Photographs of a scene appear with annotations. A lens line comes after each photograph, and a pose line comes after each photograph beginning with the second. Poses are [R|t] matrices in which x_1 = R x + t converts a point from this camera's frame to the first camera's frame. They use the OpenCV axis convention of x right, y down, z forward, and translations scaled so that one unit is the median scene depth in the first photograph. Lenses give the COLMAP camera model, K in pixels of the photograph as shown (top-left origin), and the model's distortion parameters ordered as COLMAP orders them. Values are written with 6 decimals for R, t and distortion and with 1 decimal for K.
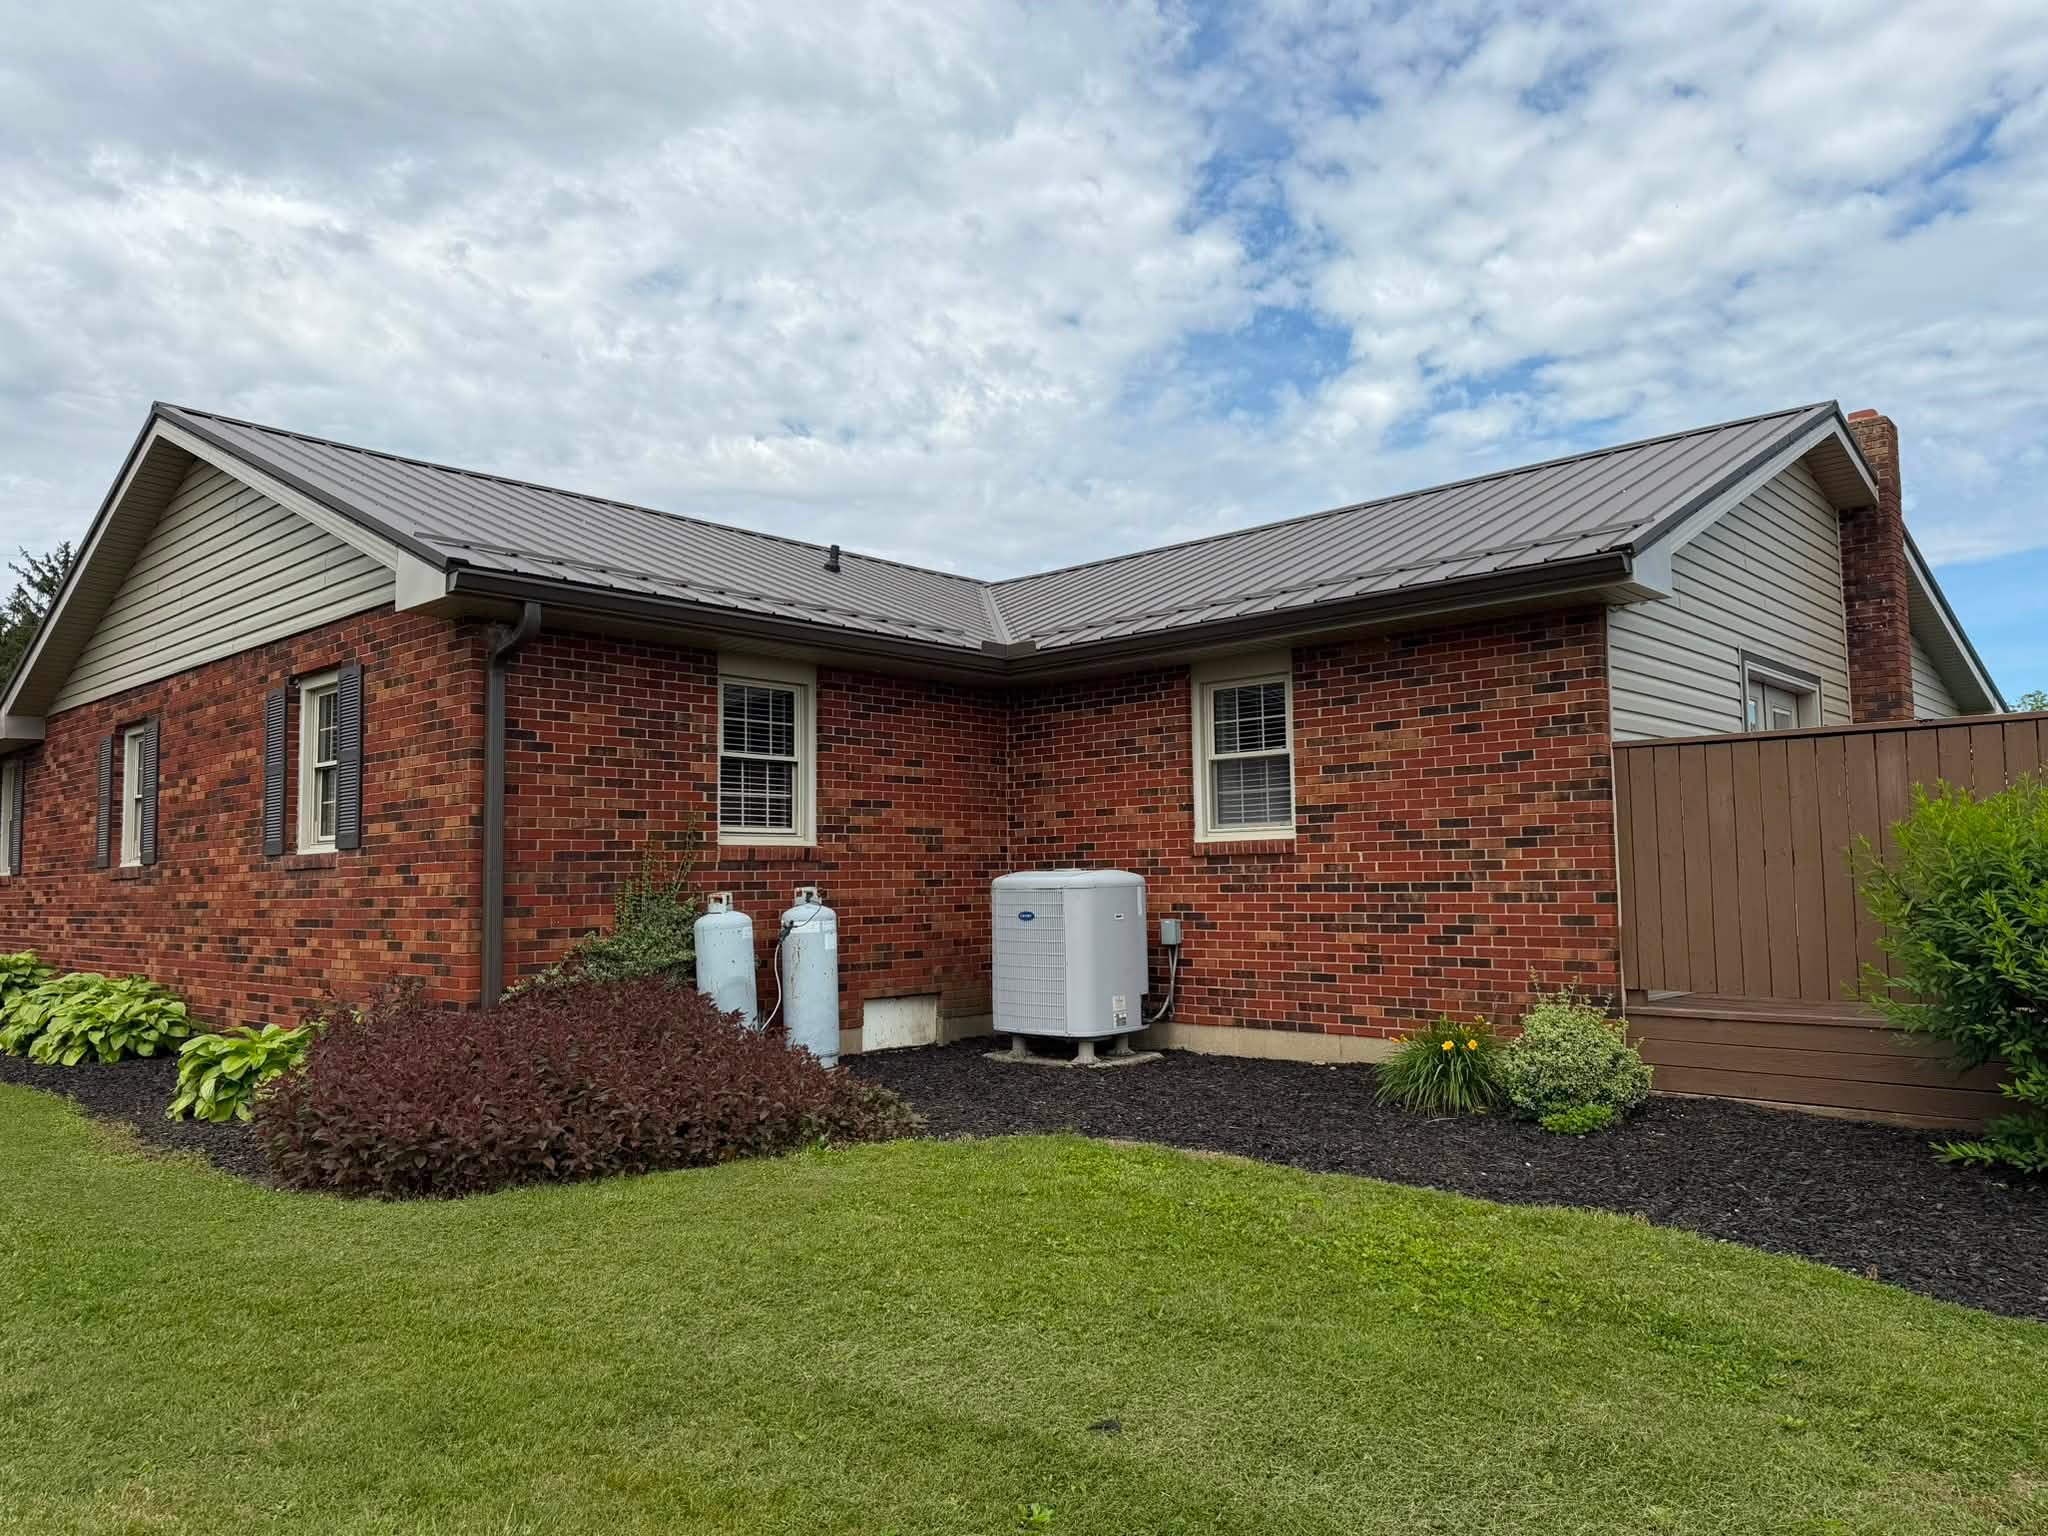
lens RADIAL K [[1441.0, 0, 1024.5], [0, 1441.0, 774.5], [0, 0, 1]] dist [0.001430, 0.000319]
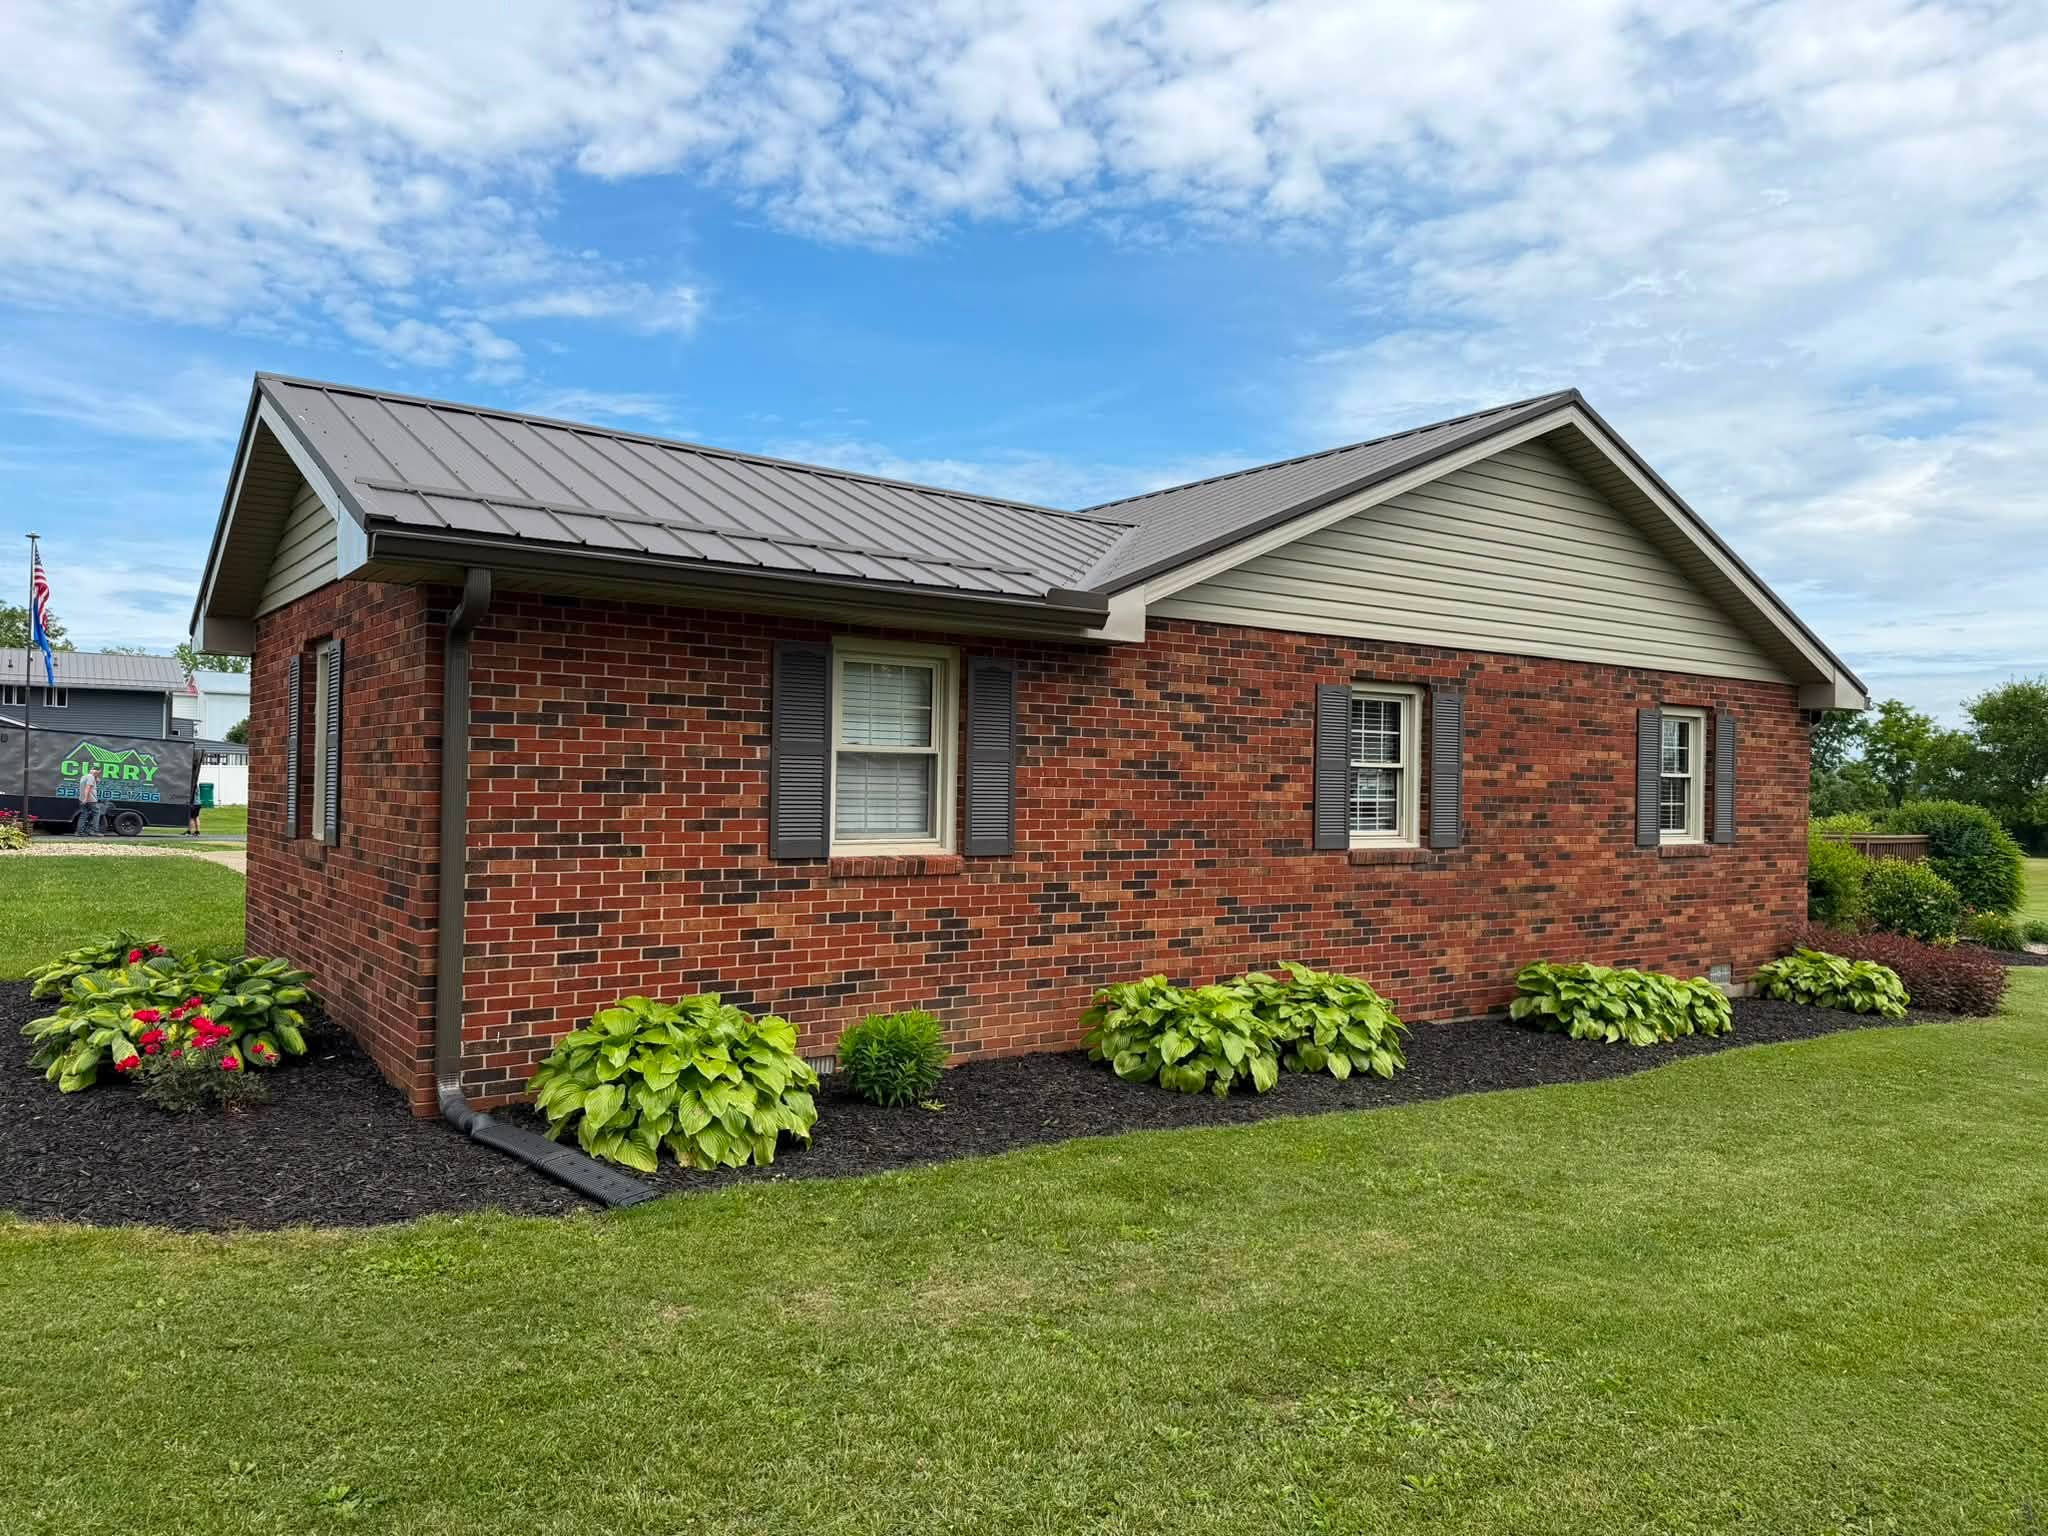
lens RADIAL K [[1441.0, 0, 1023.2], [0, 1441.0, 766.1], [0, 0, 1]] dist [0.001430, 0.000319]
pose [[0.204771, 0.033013, 0.978253, -1.944841], [-0.099399, 0.994966, -0.012770, 0.060975], [-0.973750, -0.094622, 0.207022, 1.342315]]
